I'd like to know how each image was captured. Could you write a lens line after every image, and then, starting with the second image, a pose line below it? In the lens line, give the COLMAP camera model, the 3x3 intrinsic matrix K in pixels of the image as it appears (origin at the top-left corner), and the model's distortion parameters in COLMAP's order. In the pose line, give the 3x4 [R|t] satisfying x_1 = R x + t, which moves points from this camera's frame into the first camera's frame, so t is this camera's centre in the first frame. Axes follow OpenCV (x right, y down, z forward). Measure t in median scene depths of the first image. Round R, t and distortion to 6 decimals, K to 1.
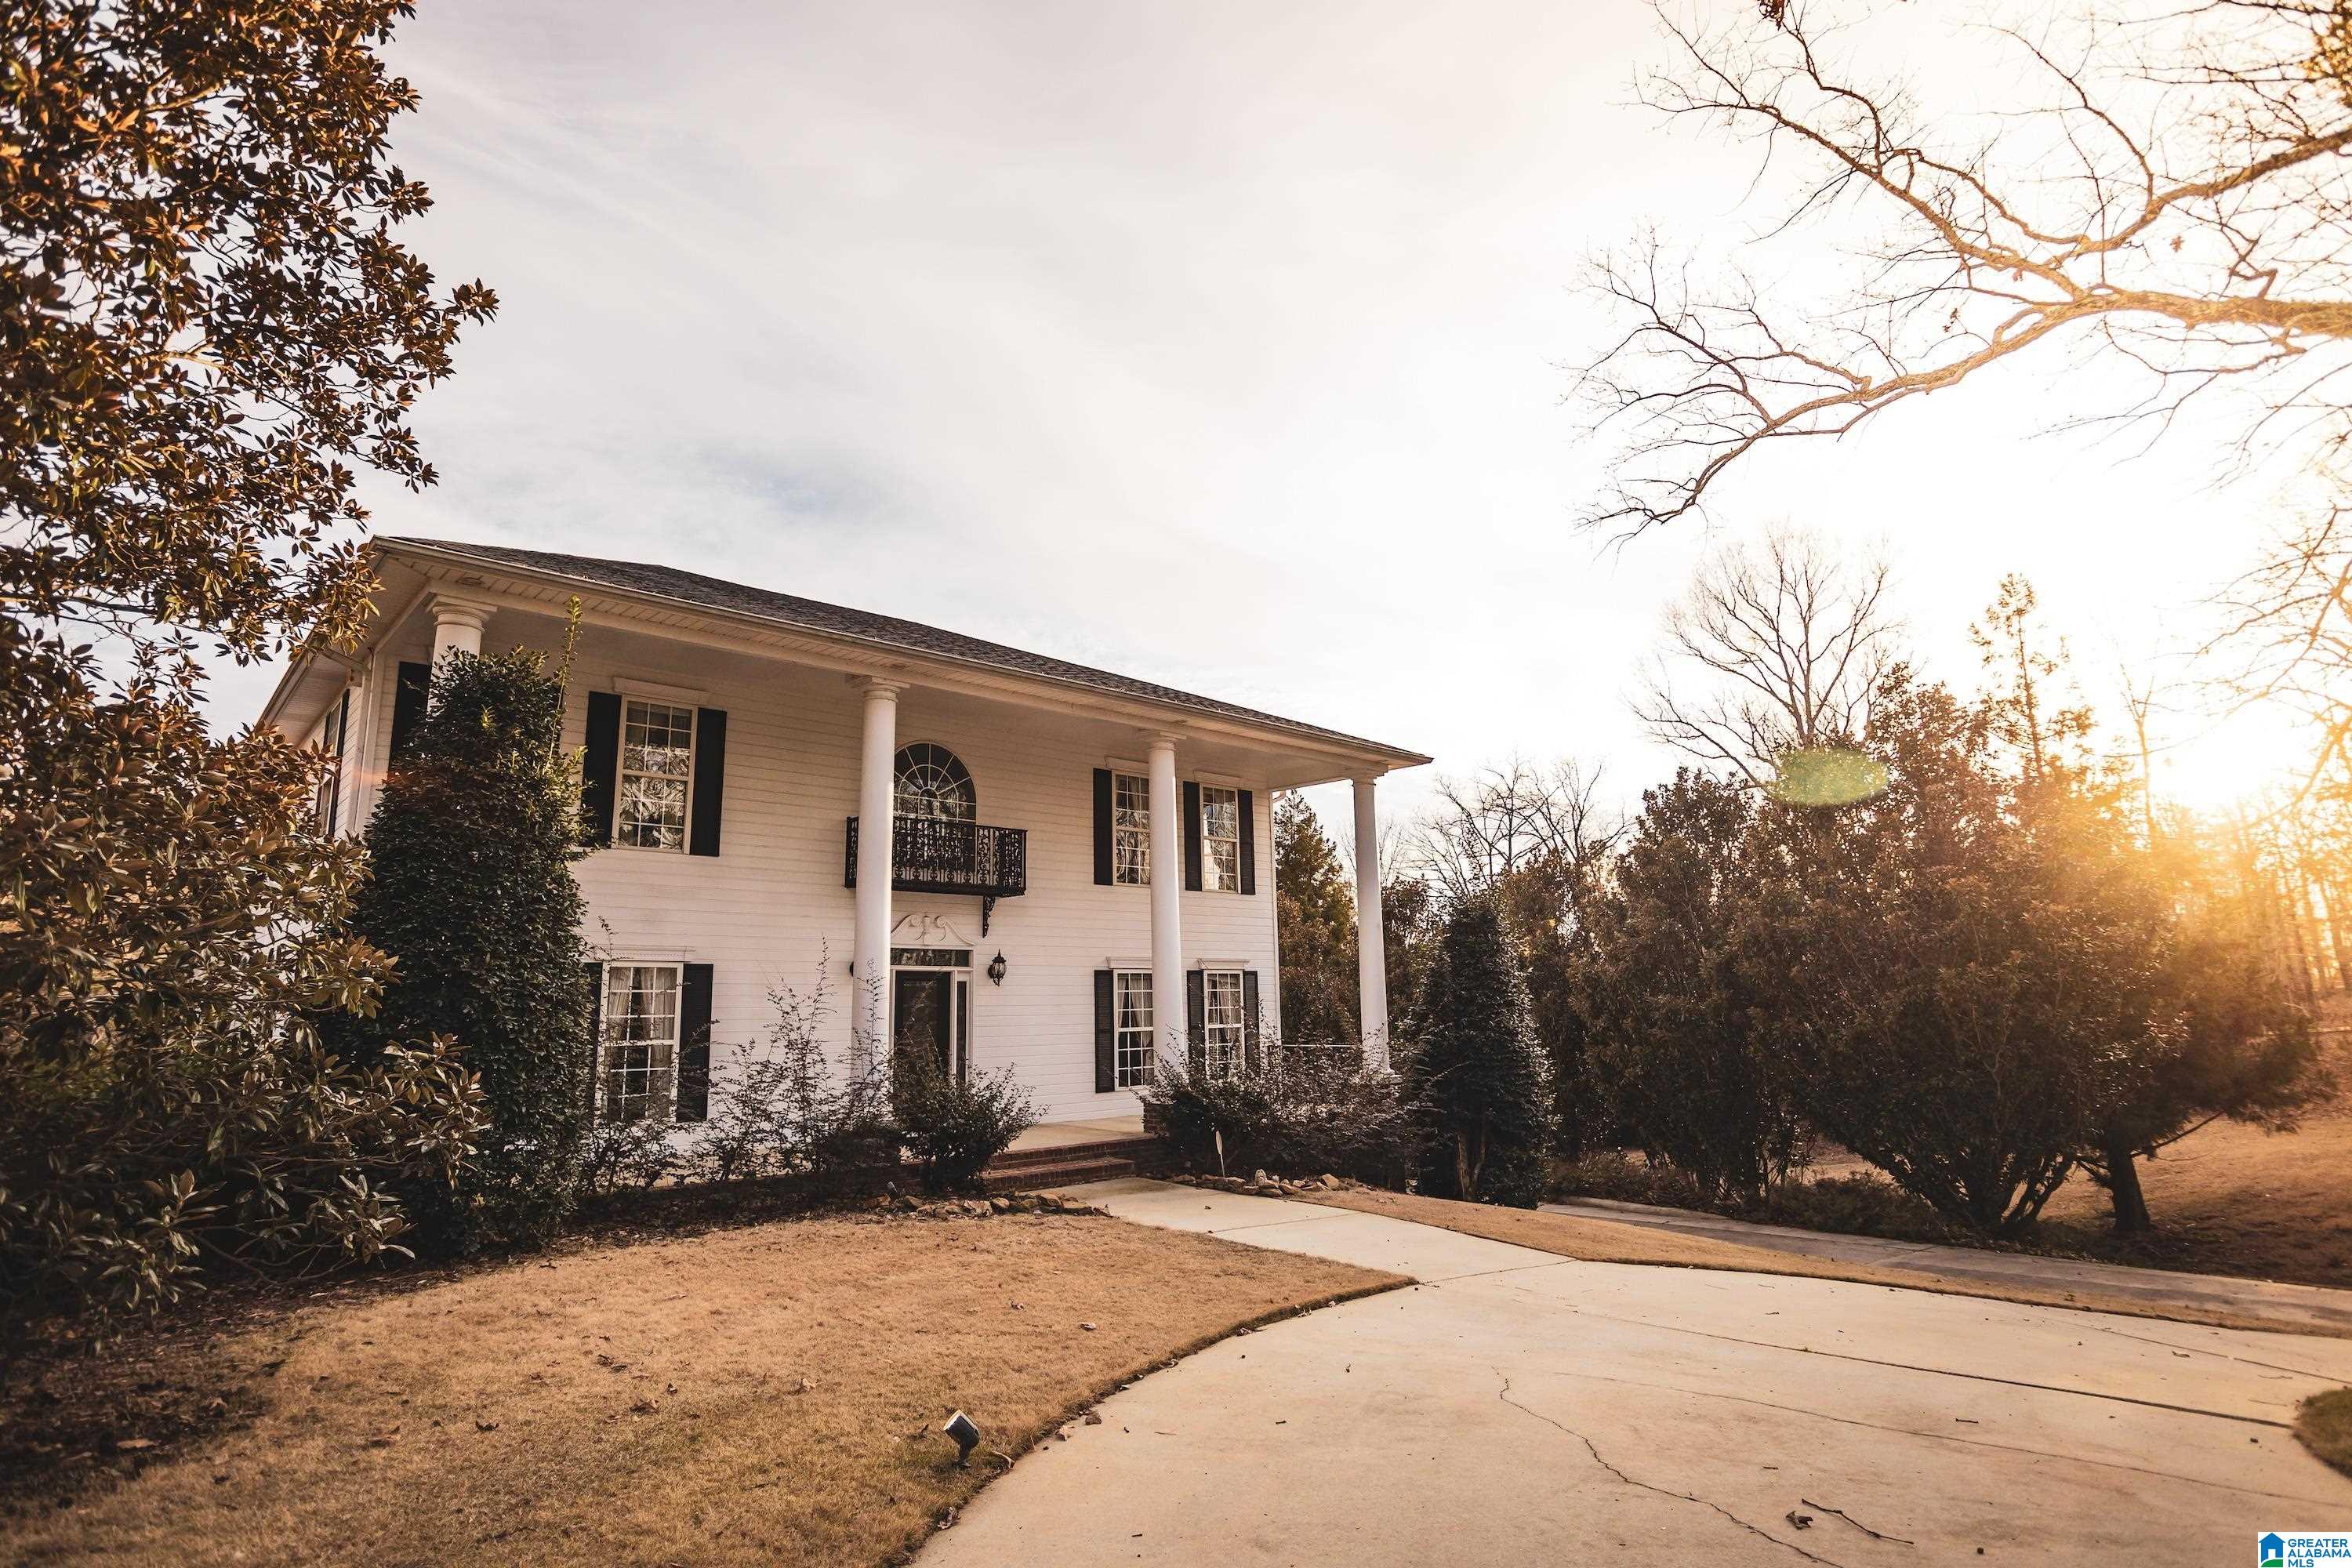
lens RADIAL K [[1243.9, 0, 1164.3], [0, 1243.9, 770.5], [0, 0, 1]] dist [-0.027036, -0.000244]
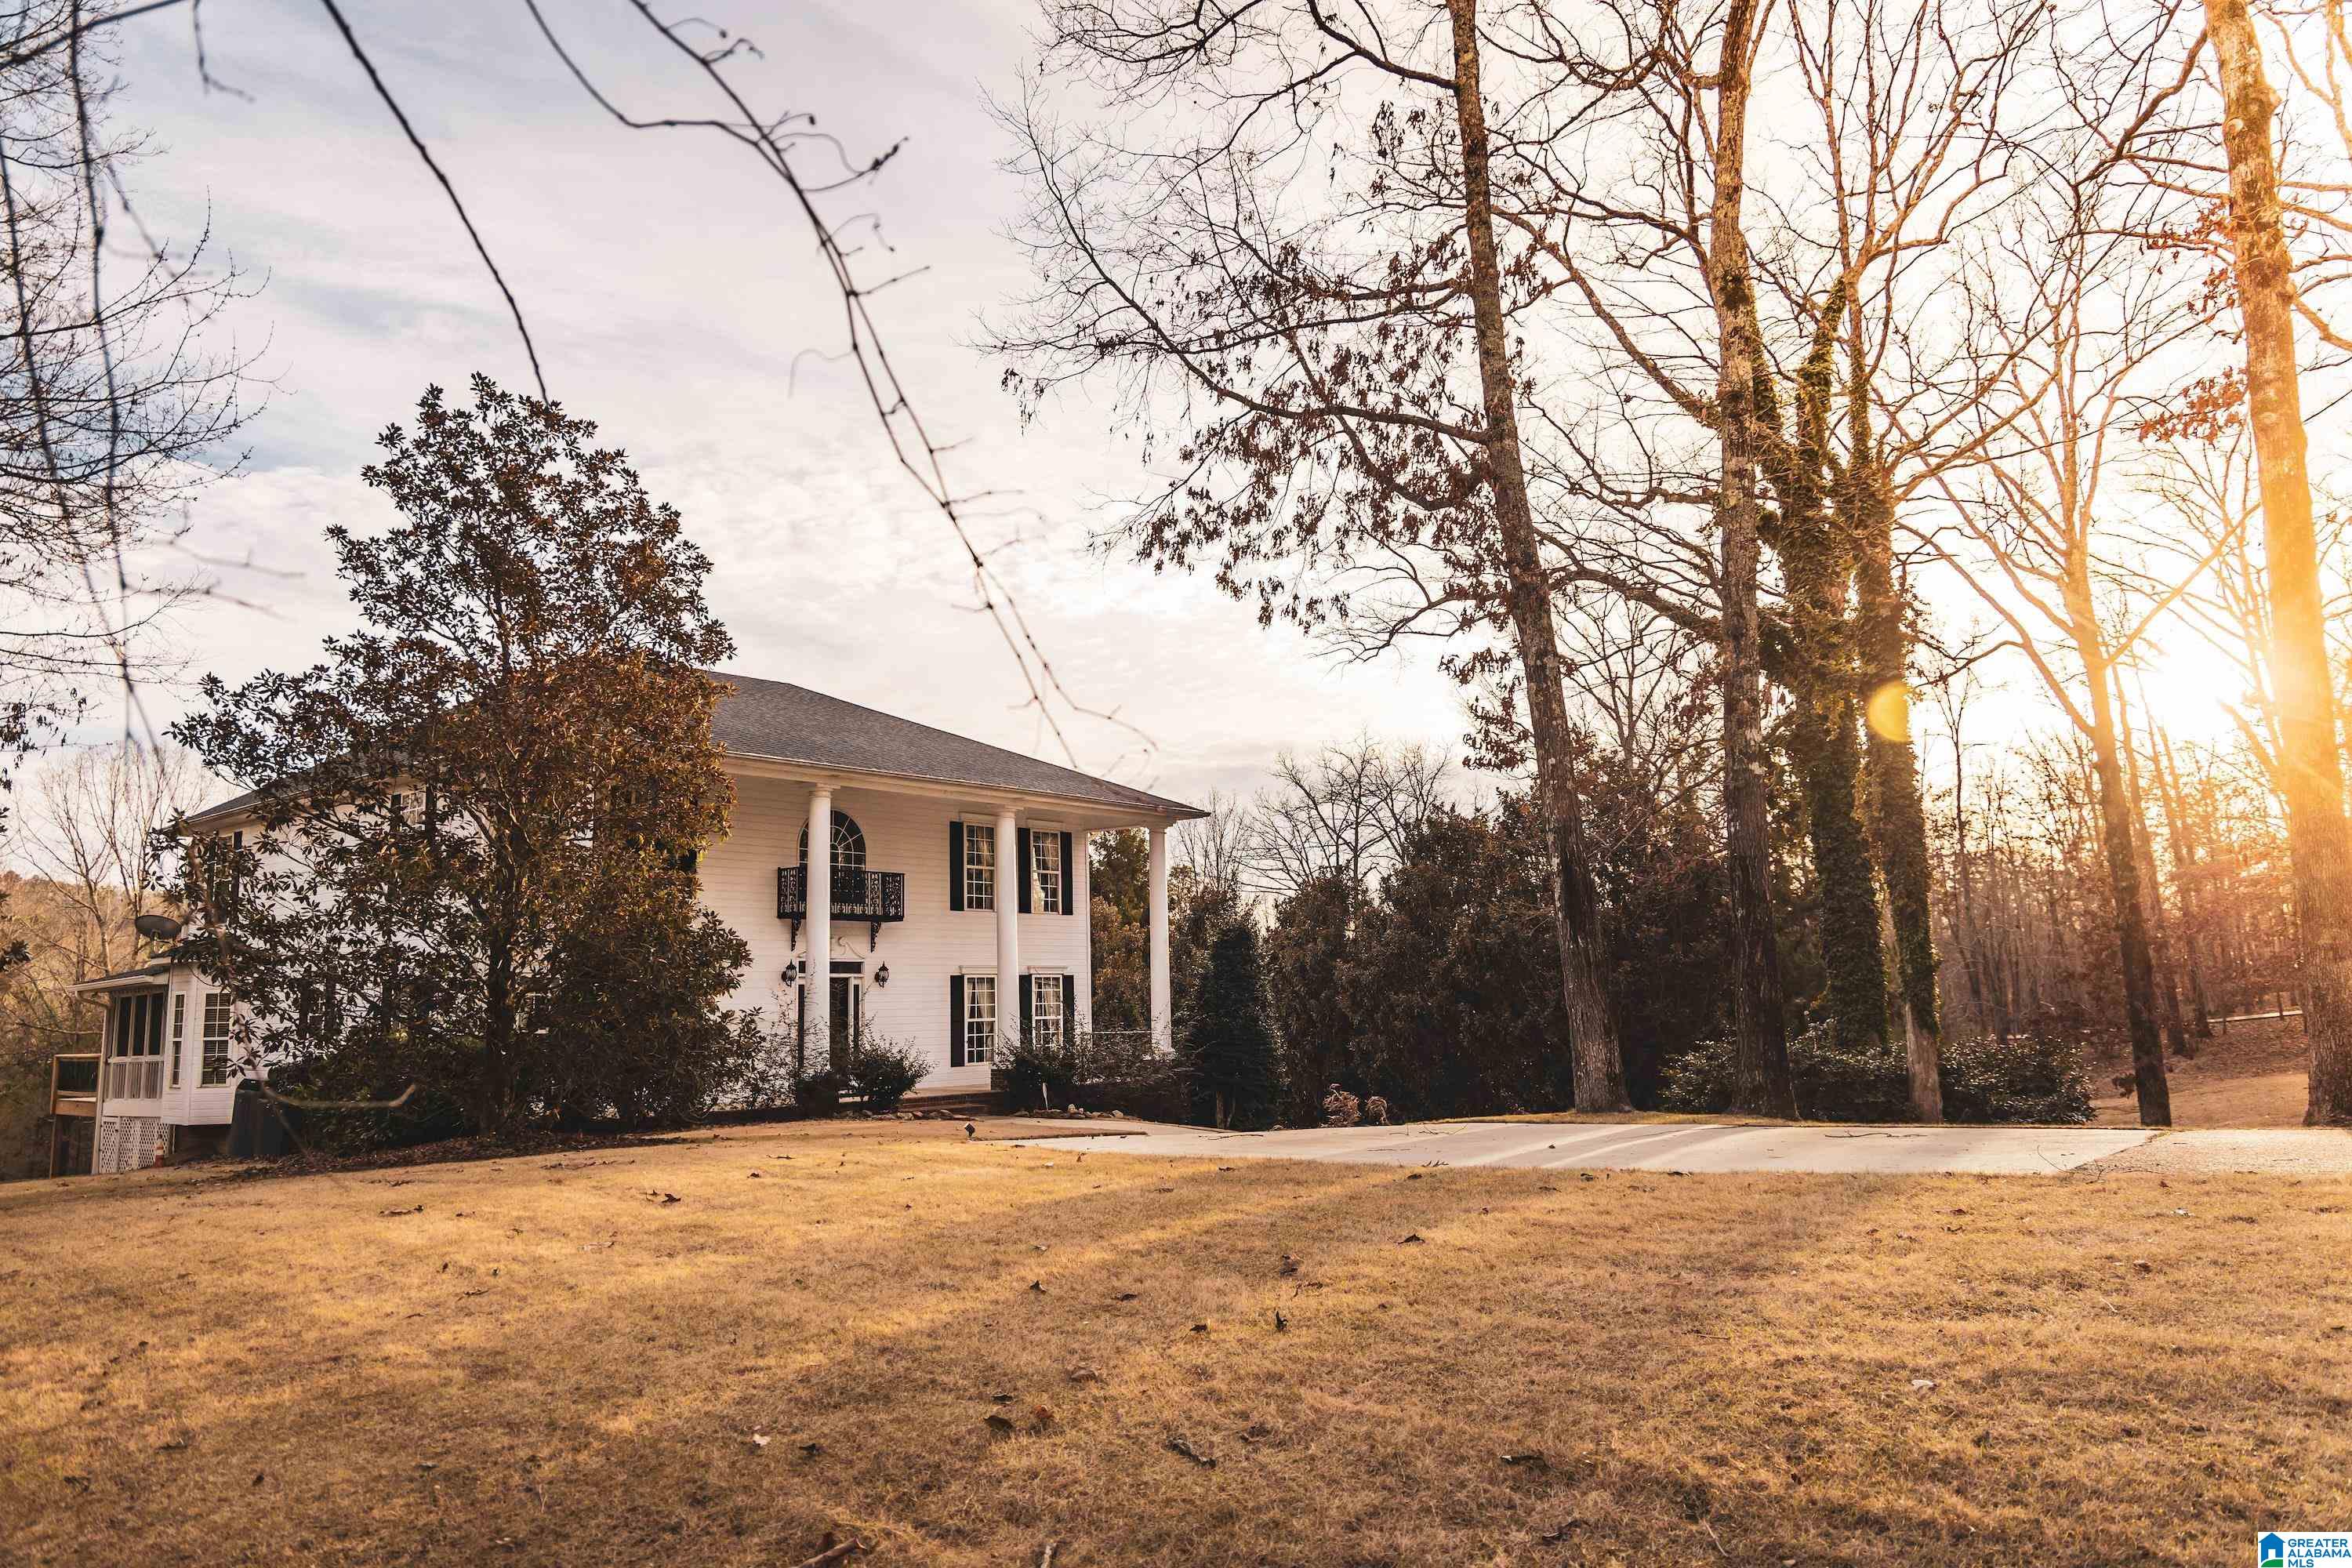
lens RADIAL K [[1648.7, 0, 1182.2], [0, 1648.7, 785.5], [0, 0, 1]] dist [-0.003087, -0.000294]
pose [[0.991273, 0.010927, 0.131373, -0.043899], [-0.017526, 0.998636, 0.049185, -0.131756], [-0.130657, -0.051058, 0.990112, -0.758881]]
